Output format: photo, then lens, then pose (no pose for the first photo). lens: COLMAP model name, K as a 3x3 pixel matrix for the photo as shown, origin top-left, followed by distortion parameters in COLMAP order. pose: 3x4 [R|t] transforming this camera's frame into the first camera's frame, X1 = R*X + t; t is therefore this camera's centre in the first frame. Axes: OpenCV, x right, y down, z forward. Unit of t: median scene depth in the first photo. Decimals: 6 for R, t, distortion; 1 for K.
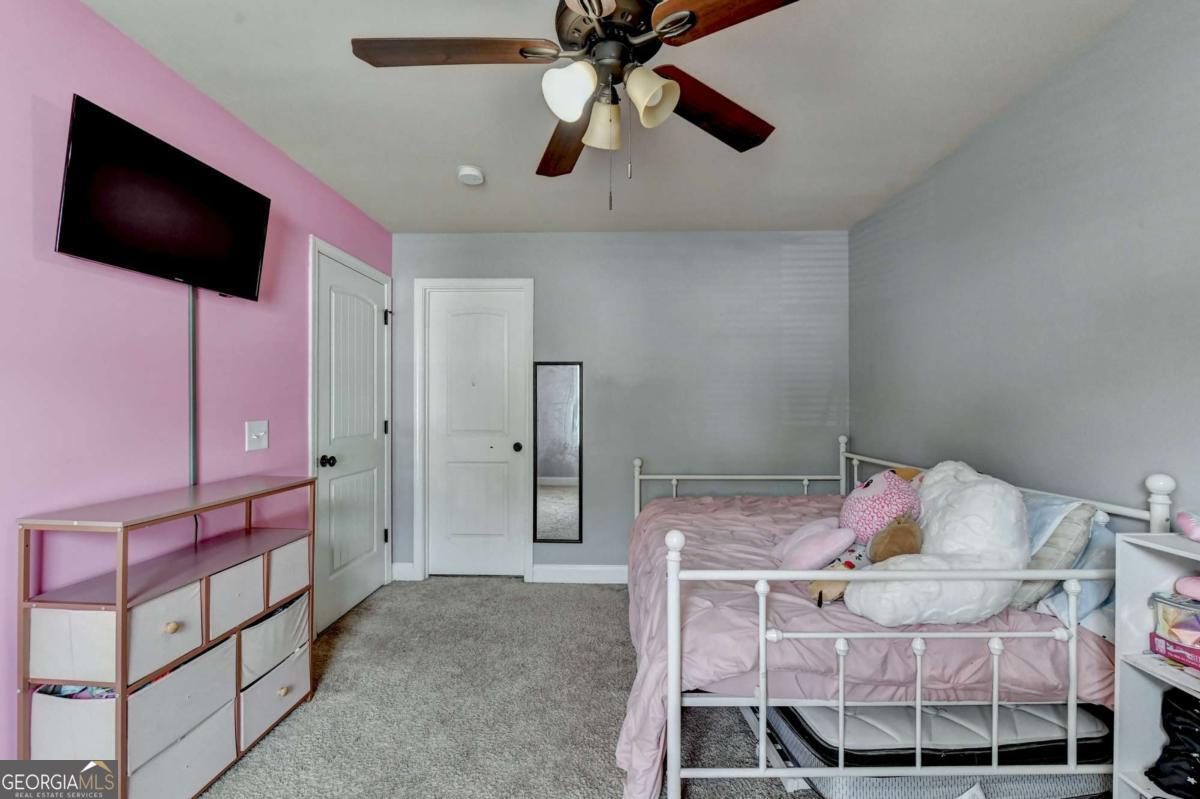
lens RADIAL K [[480.0, 0, 602.5], [0, 480.0, 400.9], [0, 0, 1]] dist [-0.006320, 0.000073]
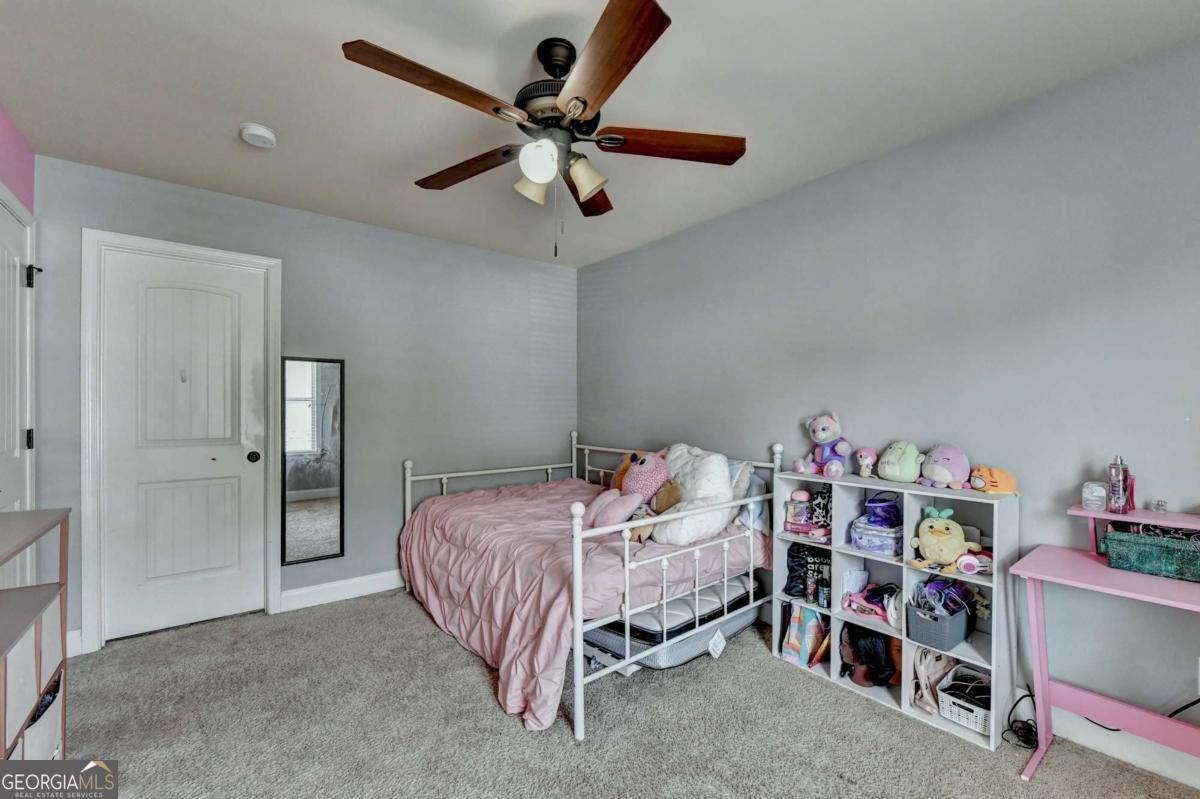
lens RADIAL K [[480.0, 0, 603.4], [0, 480.0, 403.7], [0, 0, 1]] dist [-0.006320, 0.000073]
pose [[0.777169, 0.005432, 0.629269, -0.558958], [-0.007277, 0.999973, 0.000356, -0.003674], [-0.629250, -0.004856, 0.777188, -0.069037]]
